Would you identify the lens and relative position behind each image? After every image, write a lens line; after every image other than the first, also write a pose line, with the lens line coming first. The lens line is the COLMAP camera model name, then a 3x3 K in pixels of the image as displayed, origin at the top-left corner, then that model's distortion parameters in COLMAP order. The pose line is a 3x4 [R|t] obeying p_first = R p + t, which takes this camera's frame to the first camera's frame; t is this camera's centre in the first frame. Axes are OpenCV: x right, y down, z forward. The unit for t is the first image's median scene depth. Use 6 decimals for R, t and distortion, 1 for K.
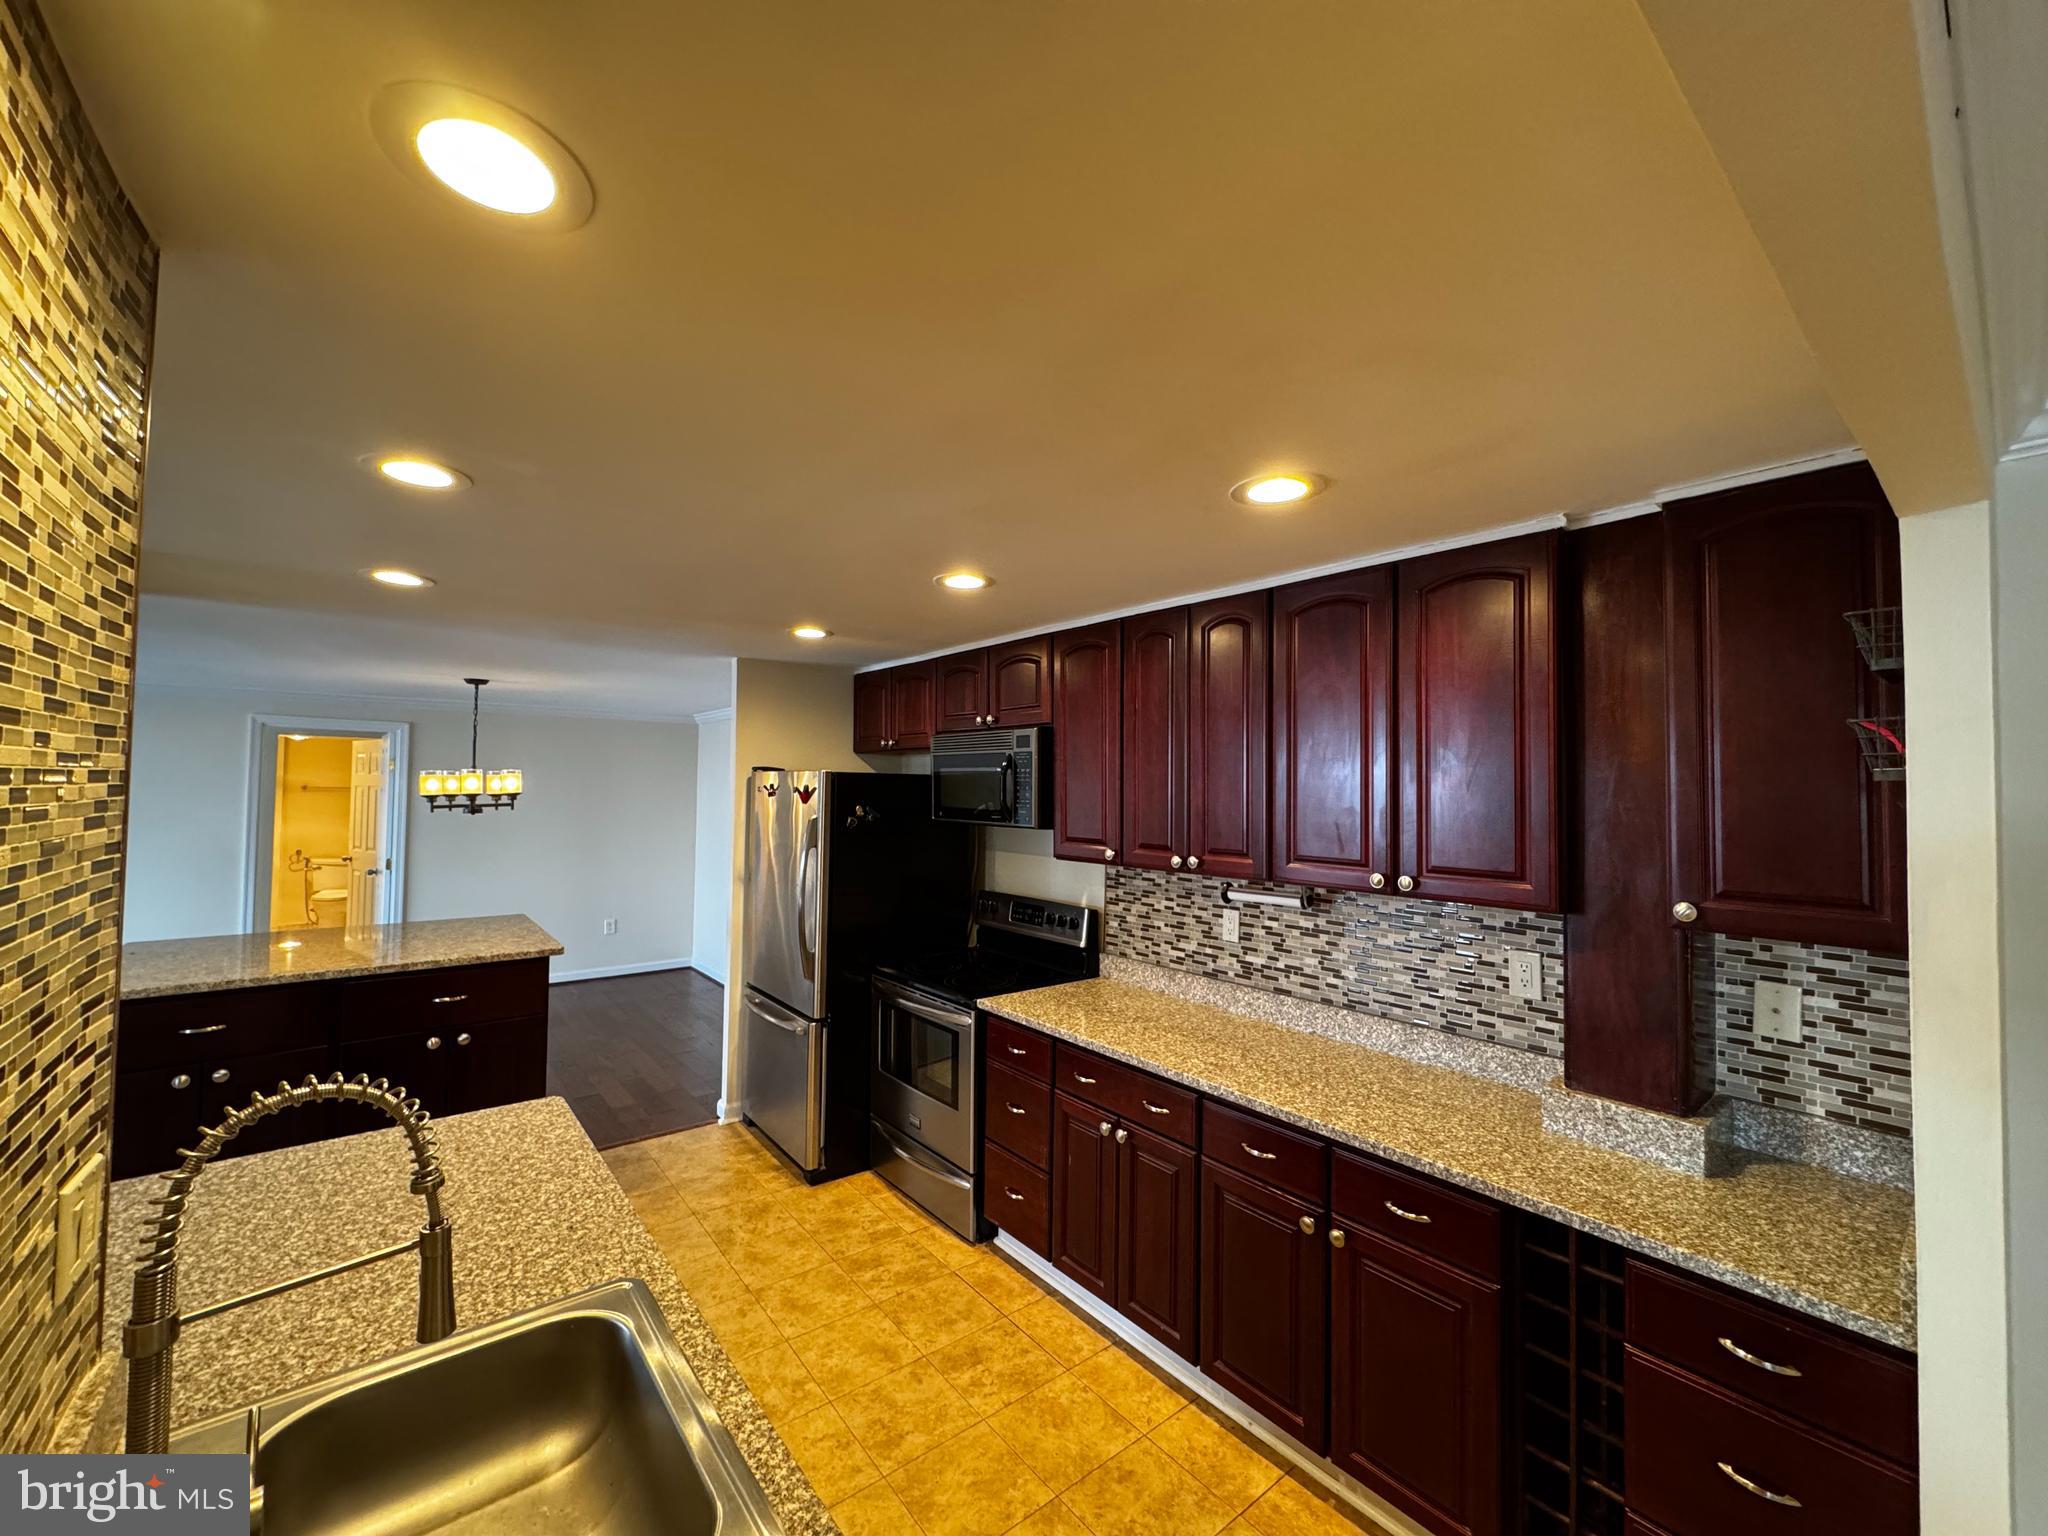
lens RADIAL K [[815.4, 0, 1021.9], [0, 815.4, 767.4], [0, 0, 1]] dist [-0.002206, 0.000298]
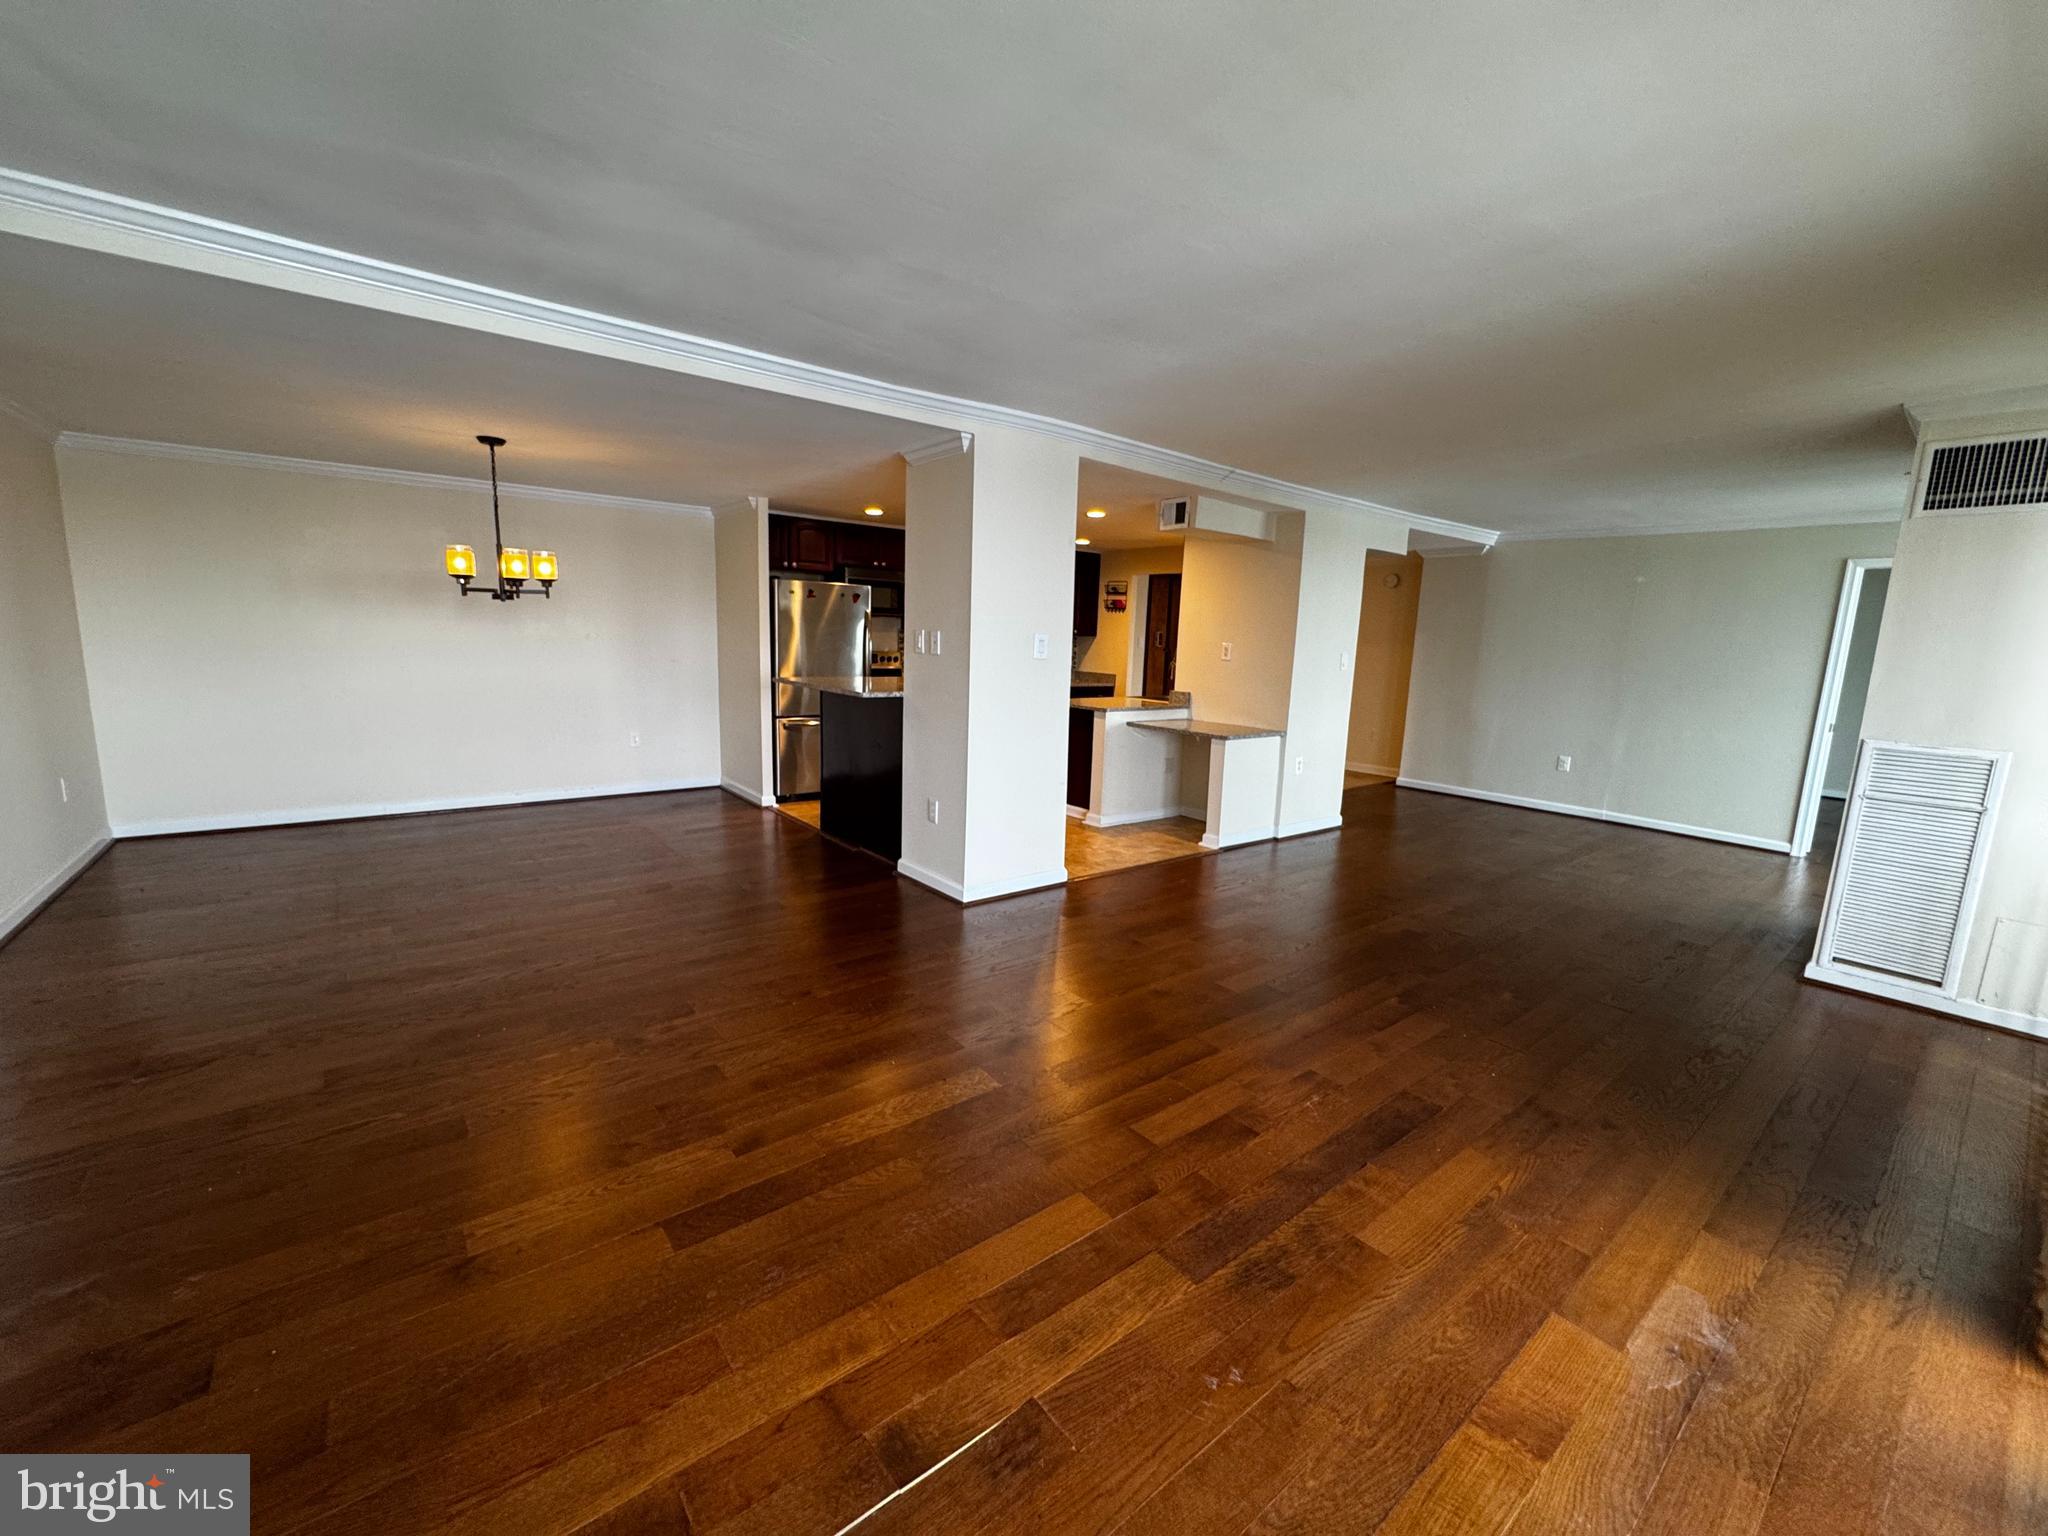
lens RADIAL K [[815.4, 0, 1021.9], [0, 815.4, 764.9], [0, 0, 1]] dist [-0.002206, 0.000298]
pose [[0.010748, -0.173666, 0.984746, -2.731026], [-0.062870, 0.982737, 0.173998, 0.075812], [-0.997964, -0.063781, -0.000356, 0.757498]]
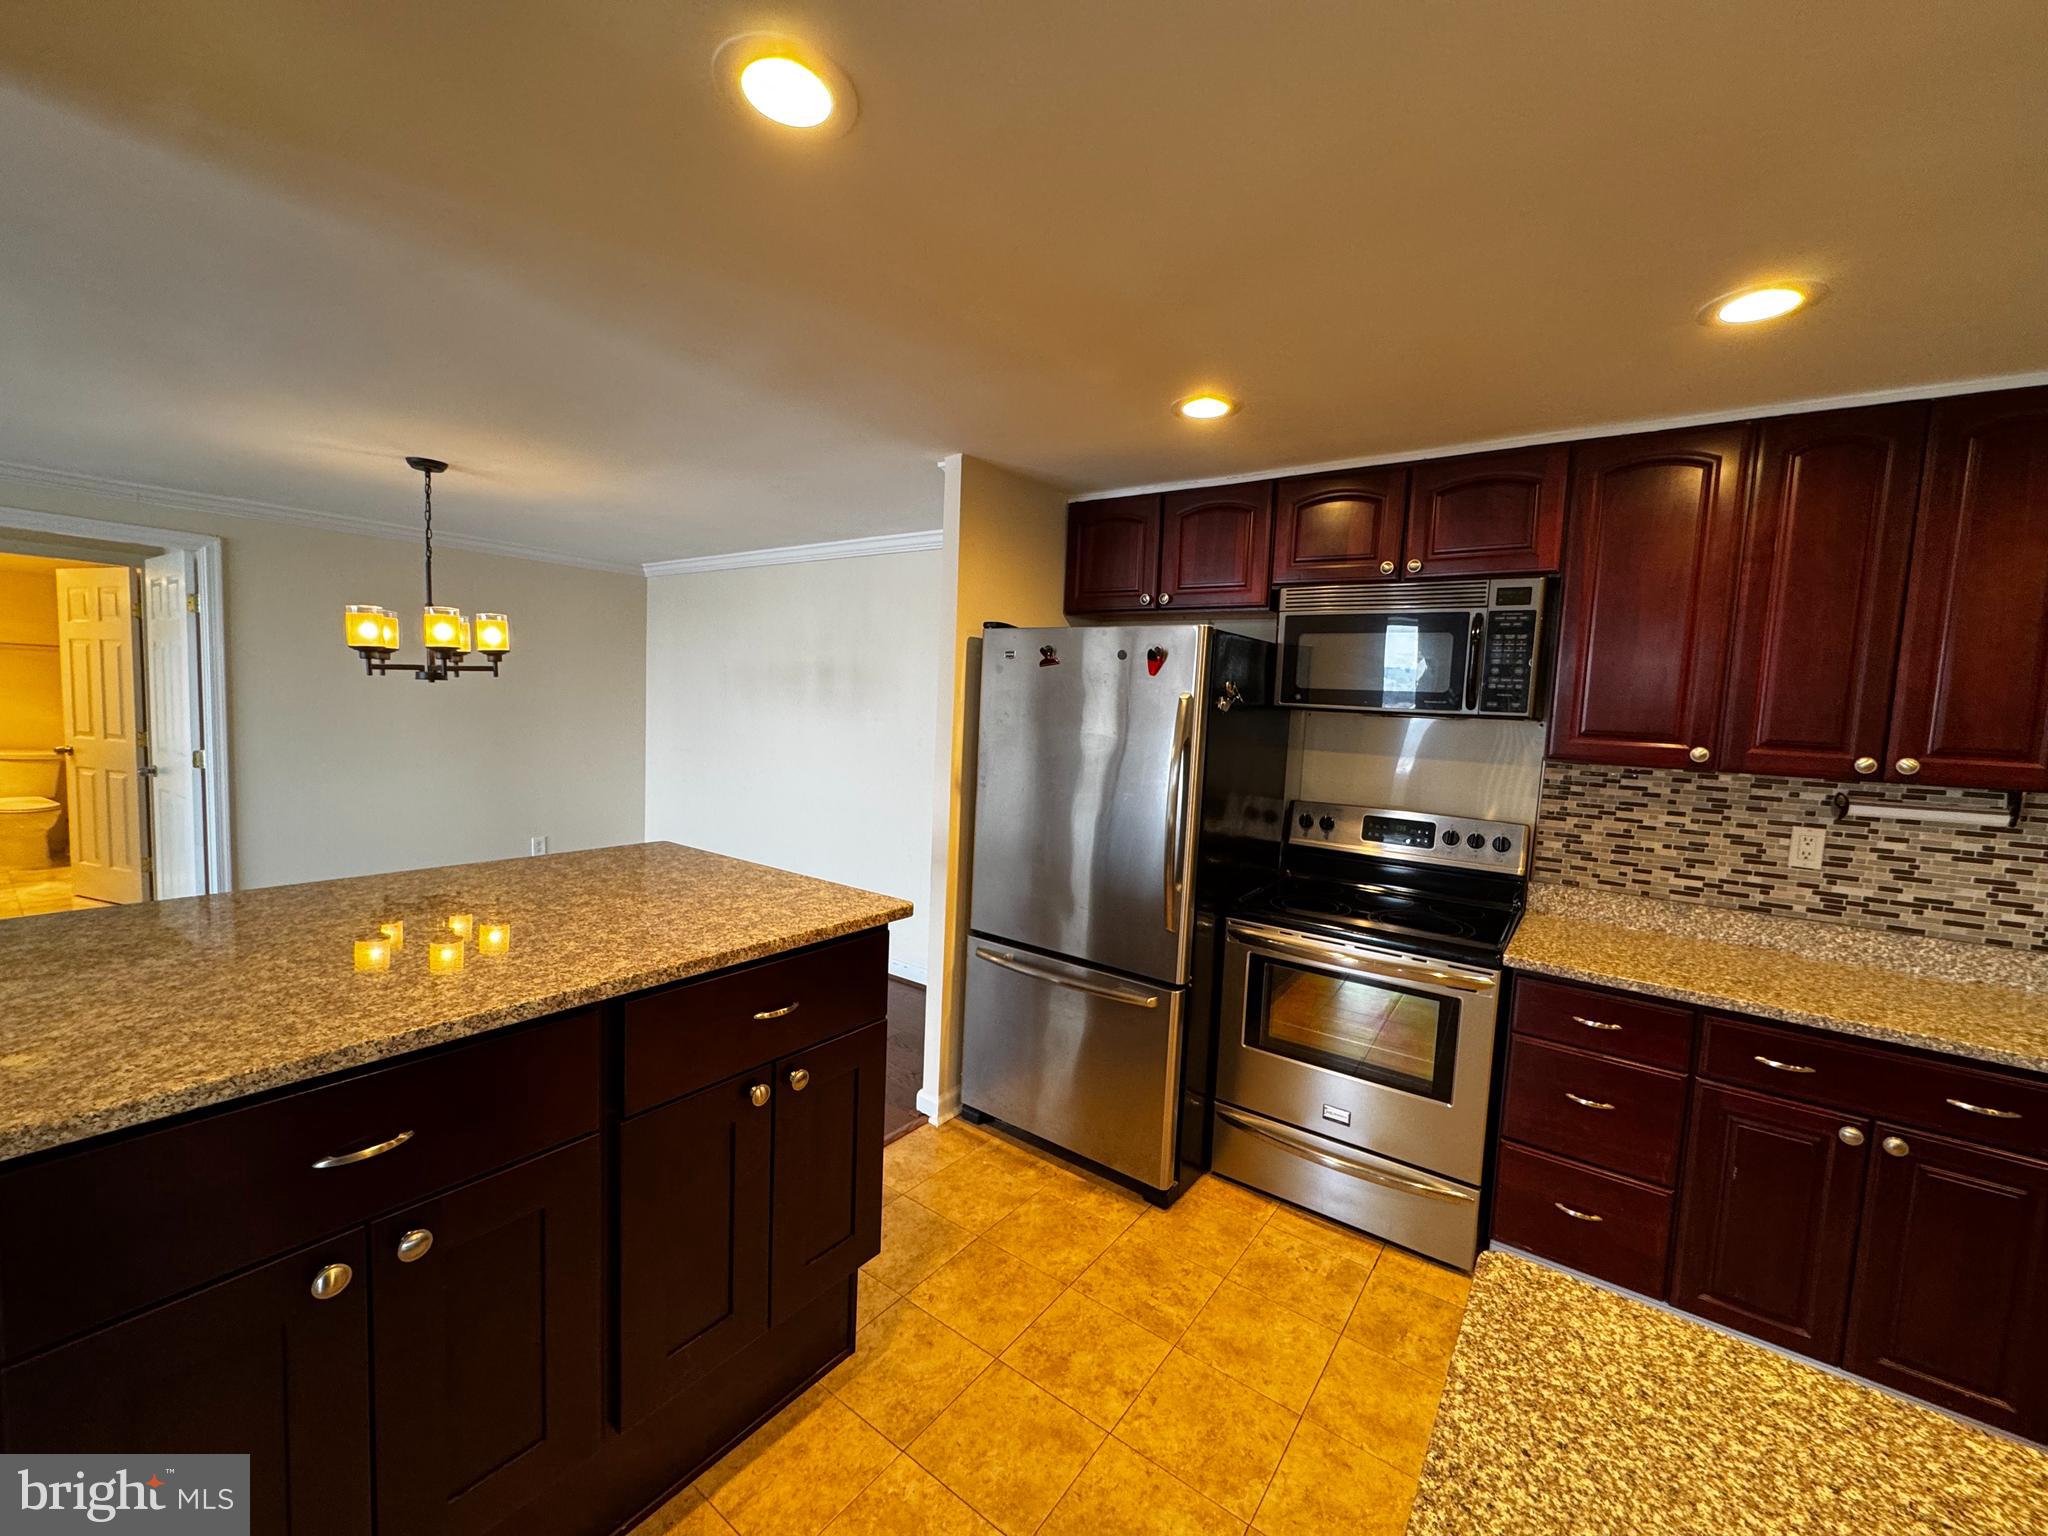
lens RADIAL K [[815.4, 0, 1022.3], [0, 815.4, 767.0], [0, 0, 1]] dist [-0.002206, 0.000298]
pose [[0.966409, 0.008673, 0.256861, -0.688953], [-0.038363, 0.993101, 0.110806, 0.062865], [-0.254128, -0.116938, 0.960075, 0.472507]]
